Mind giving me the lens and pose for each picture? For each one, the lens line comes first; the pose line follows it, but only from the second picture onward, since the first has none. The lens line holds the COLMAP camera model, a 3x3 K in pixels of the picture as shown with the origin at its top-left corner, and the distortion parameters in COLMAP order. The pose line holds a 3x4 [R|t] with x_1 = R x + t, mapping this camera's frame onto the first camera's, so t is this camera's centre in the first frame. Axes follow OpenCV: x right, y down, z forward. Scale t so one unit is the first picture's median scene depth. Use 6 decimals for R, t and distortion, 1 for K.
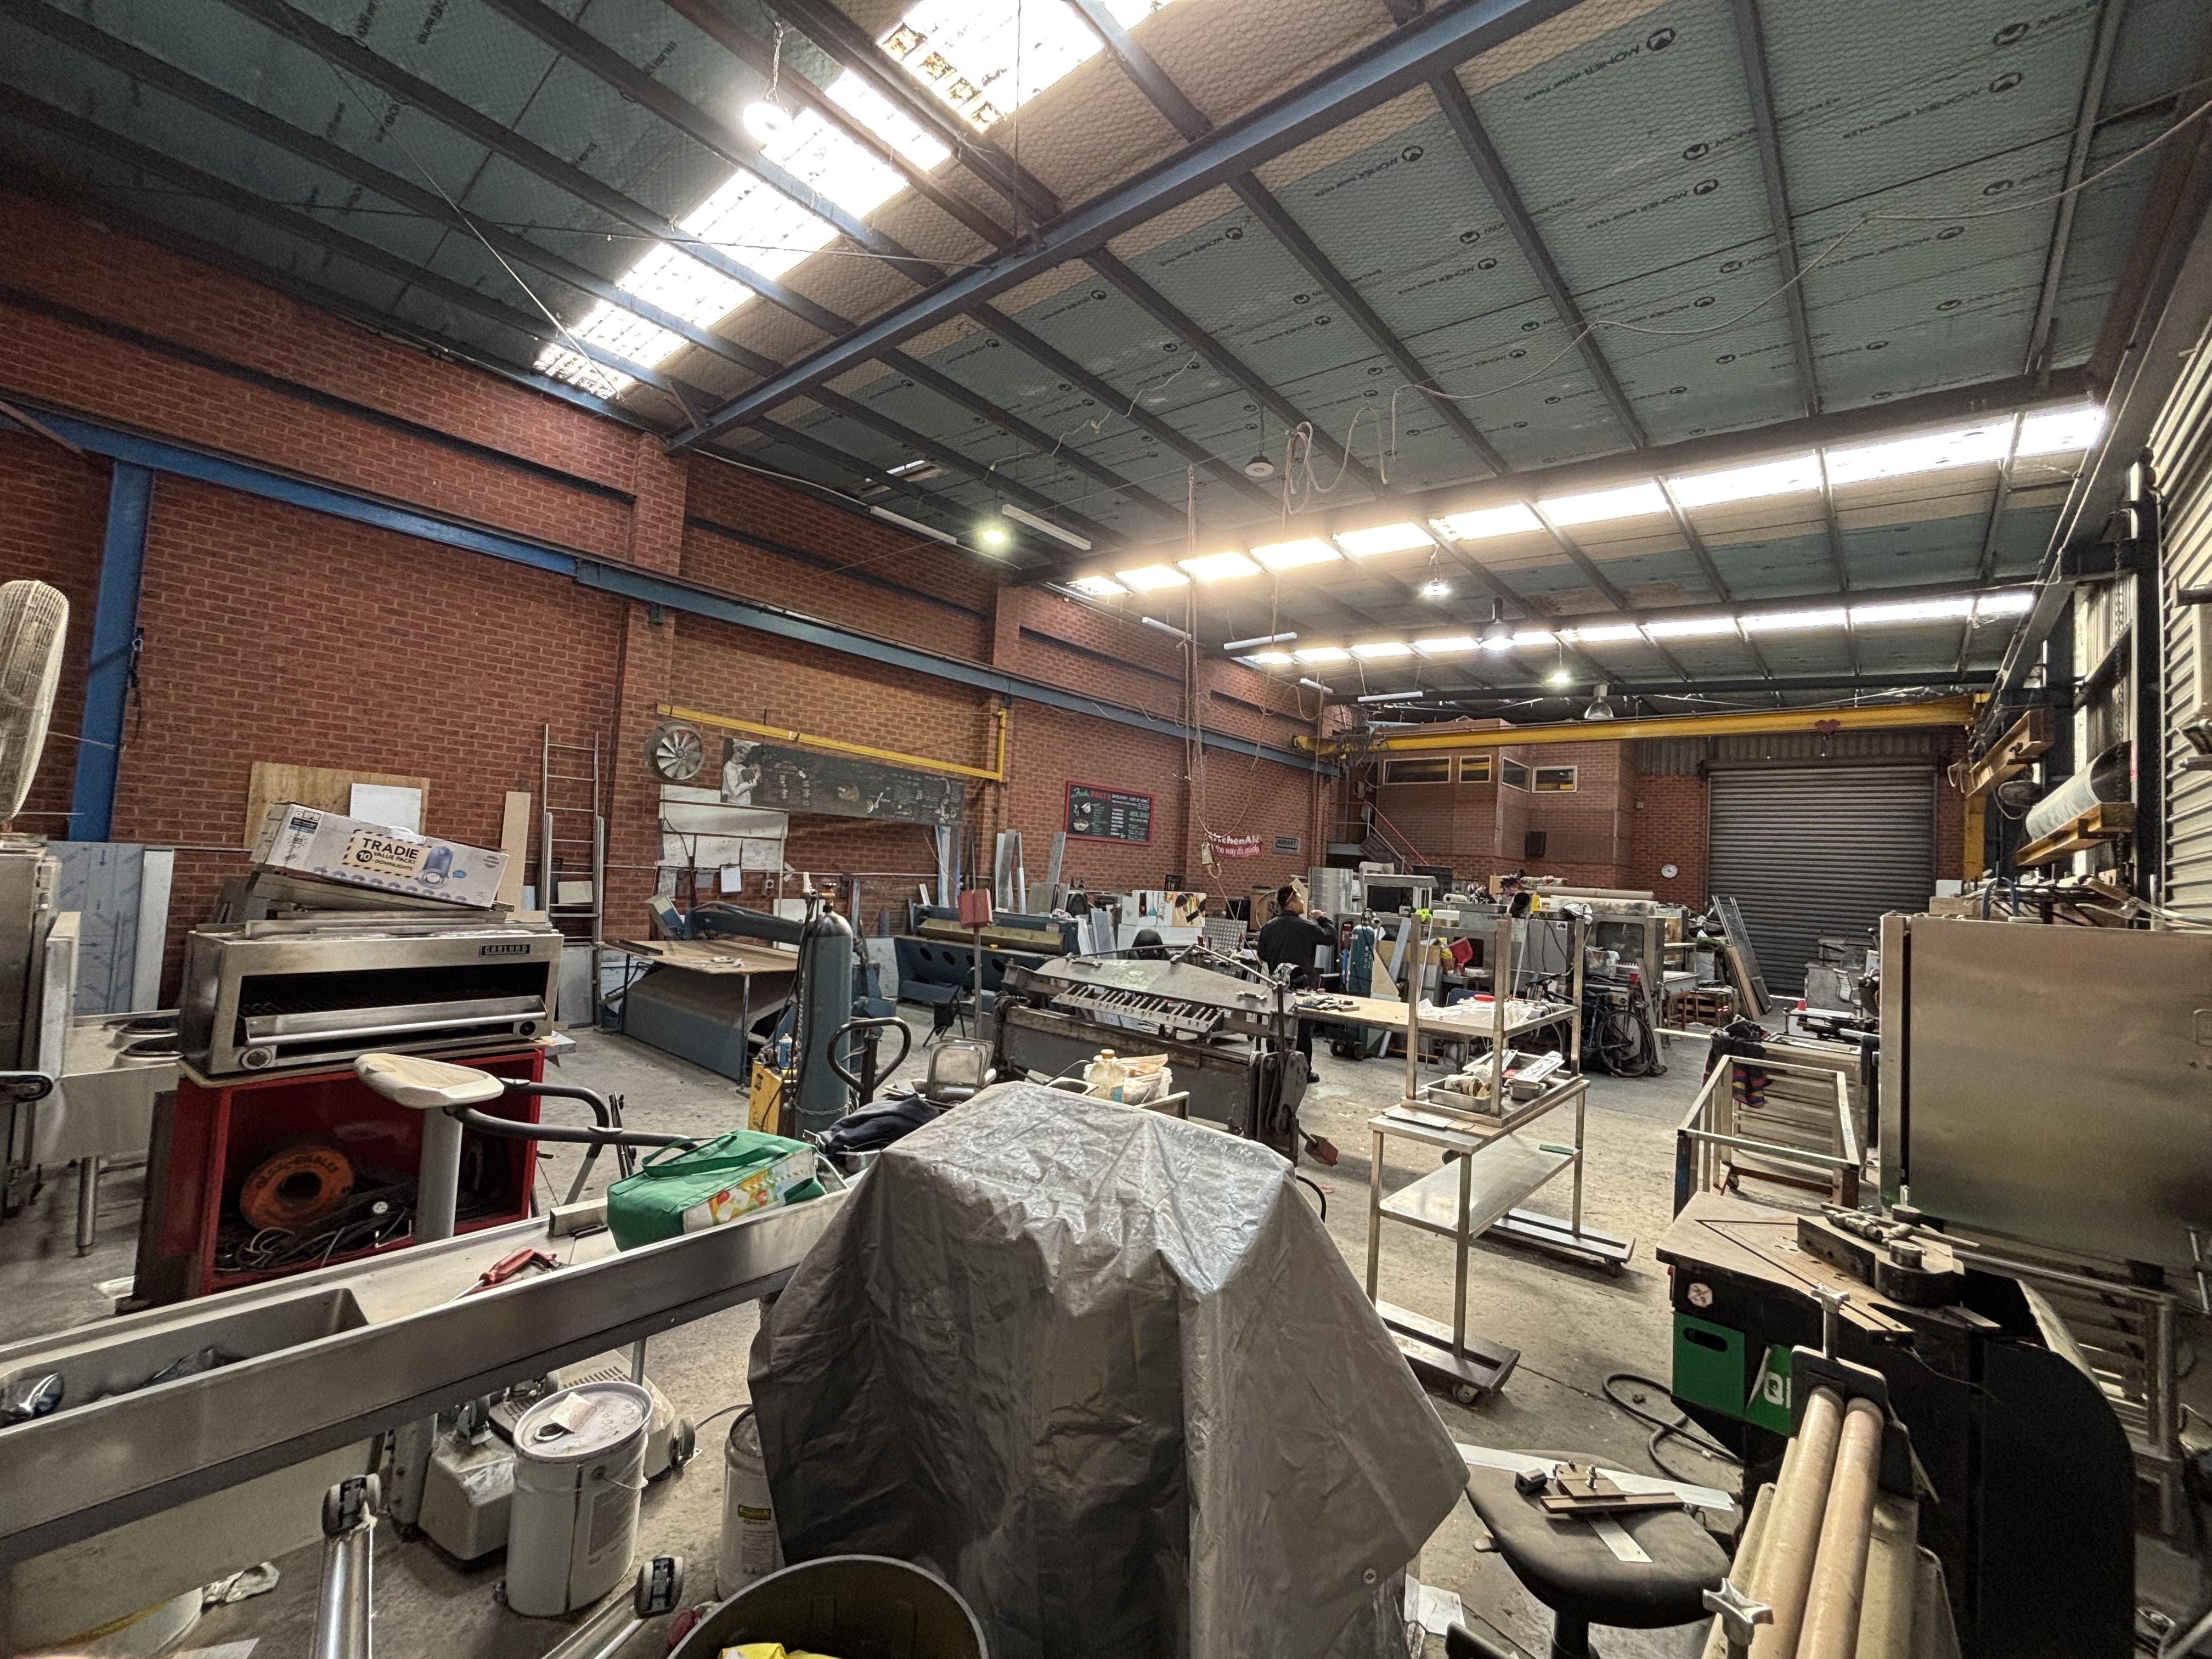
lens RADIAL K [[889.1, 0, 1103.1], [0, 889.1, 828.7], [0, 0, 1]] dist [-0.000265, -0.001505]
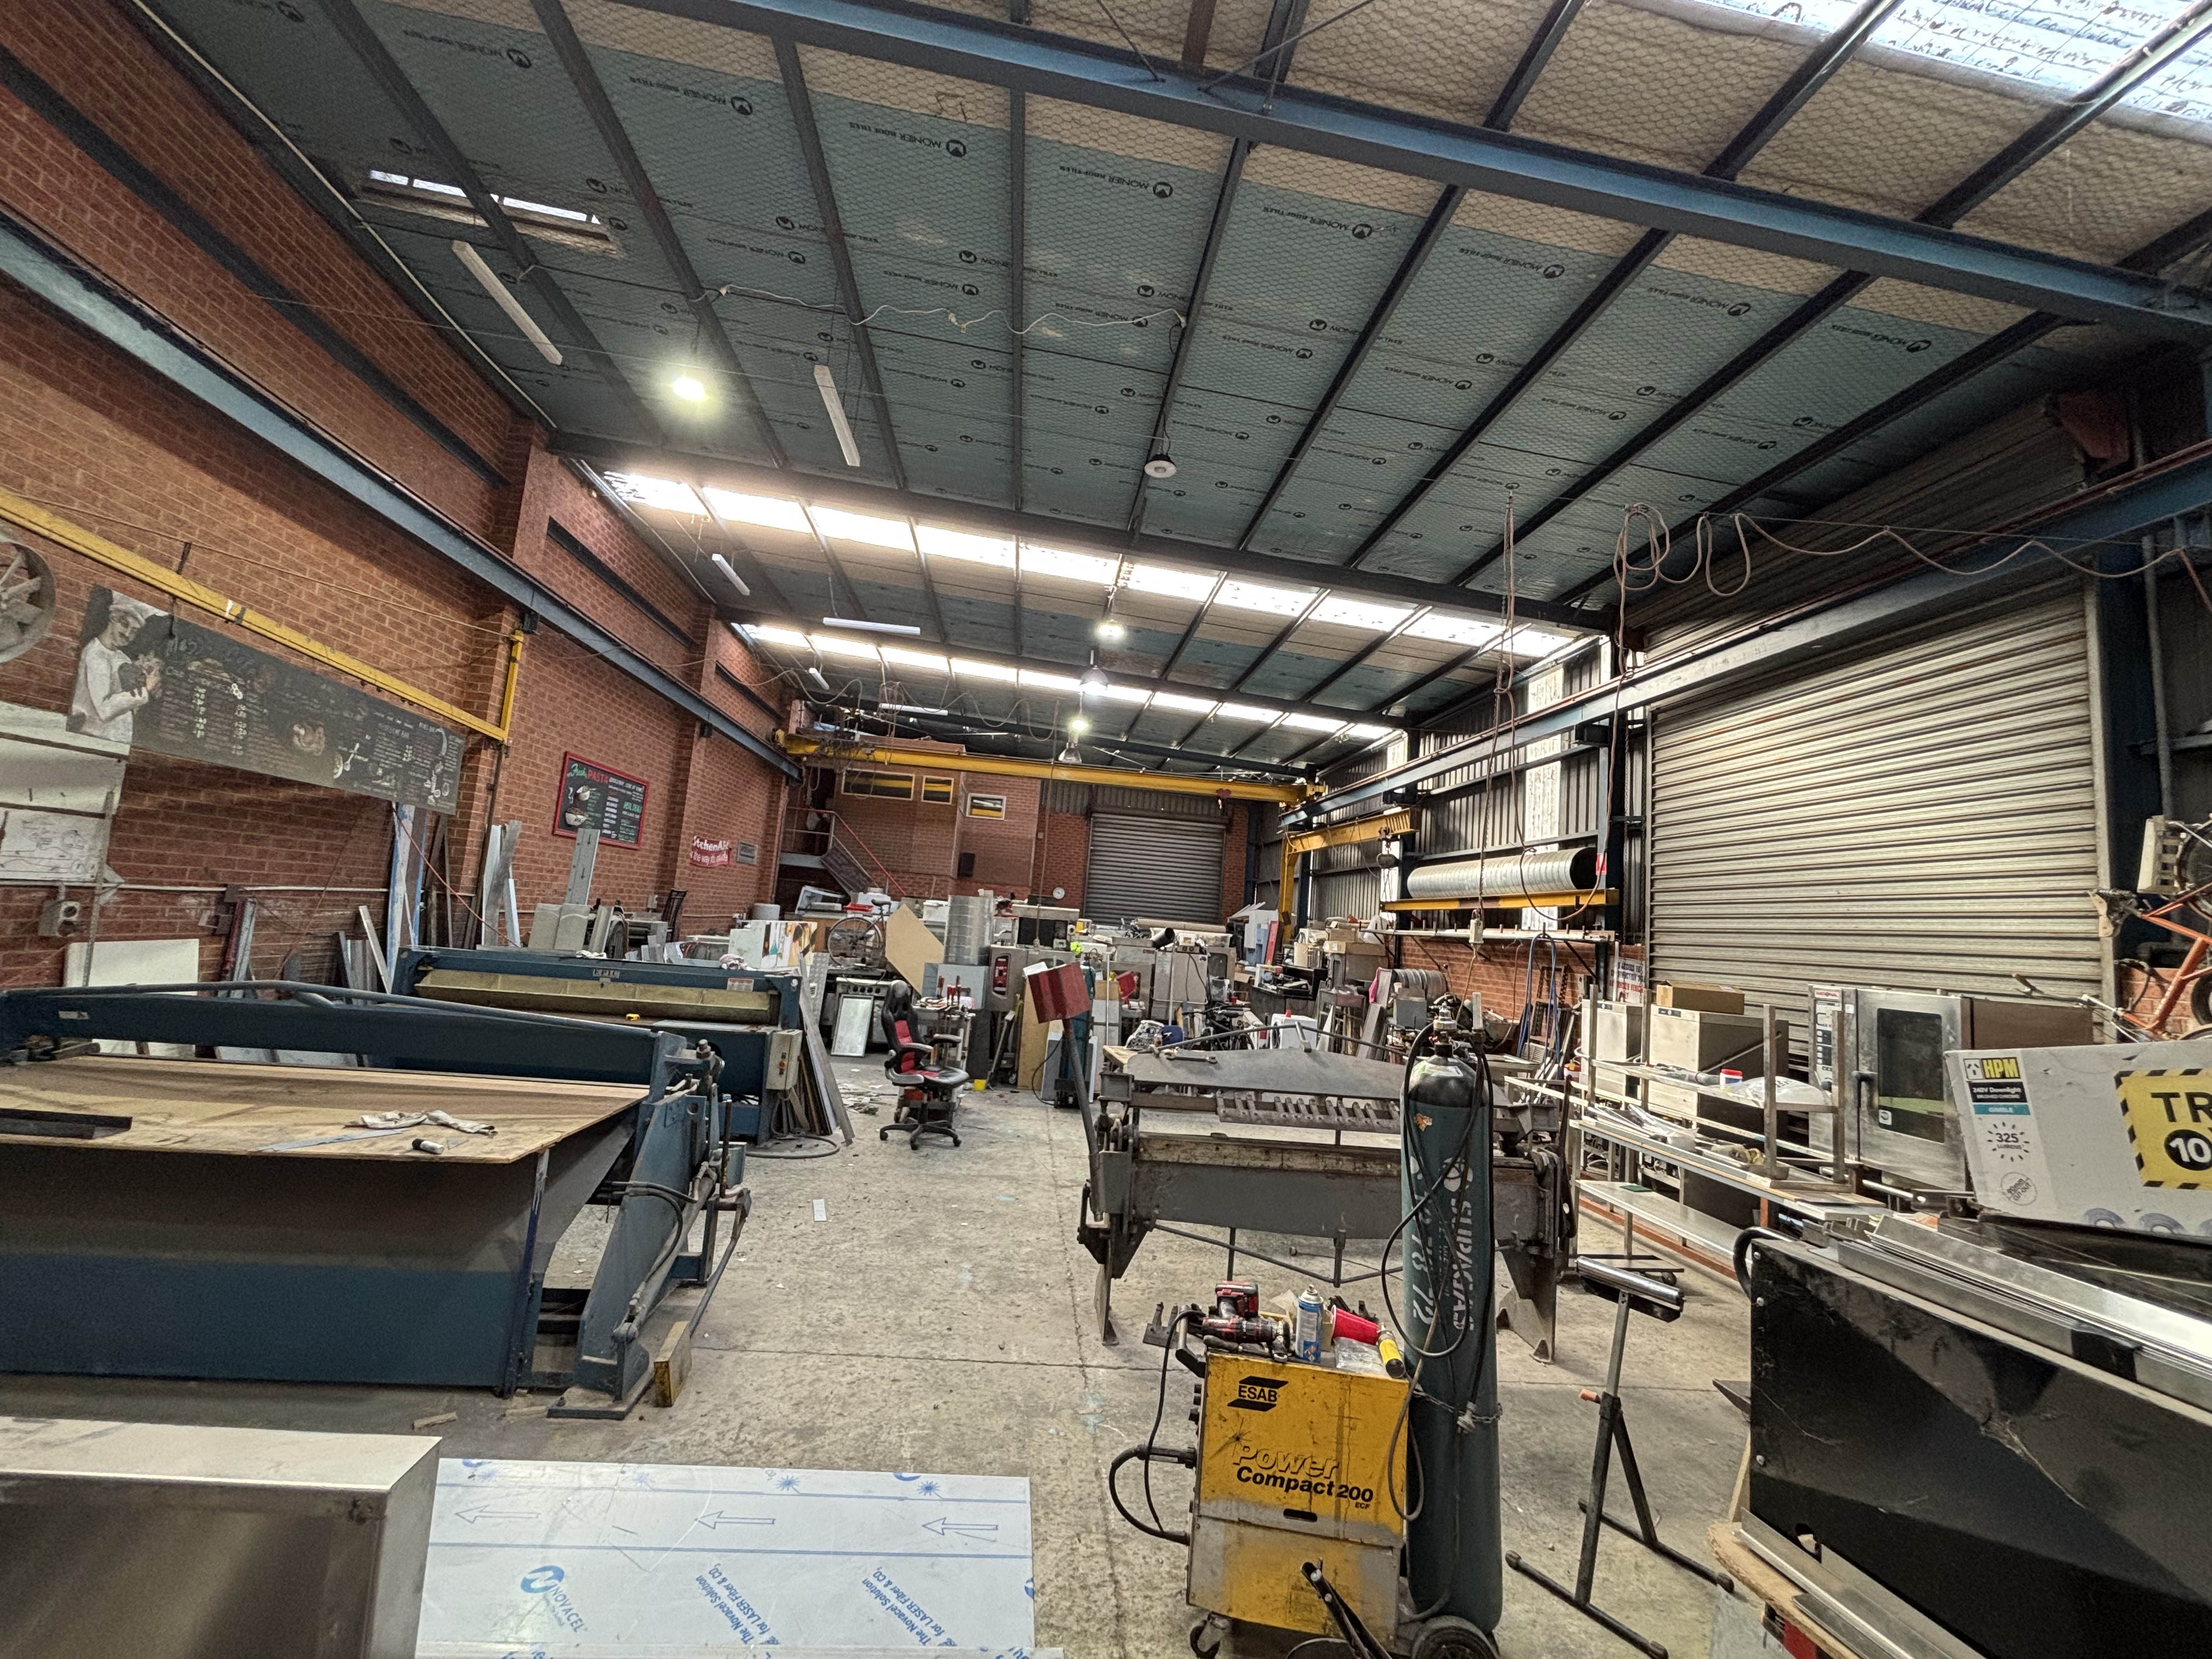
lens RADIAL K [[889.1, 0, 1108.4], [0, 889.1, 837.2], [0, 0, 1]] dist [-0.000265, -0.001505]
pose [[0.675876, 0.072577, 0.733433, -0.289312], [-0.081279, 0.996410, -0.023700, -0.006769], [-0.732520, -0.043594, 0.679348, 0.247368]]
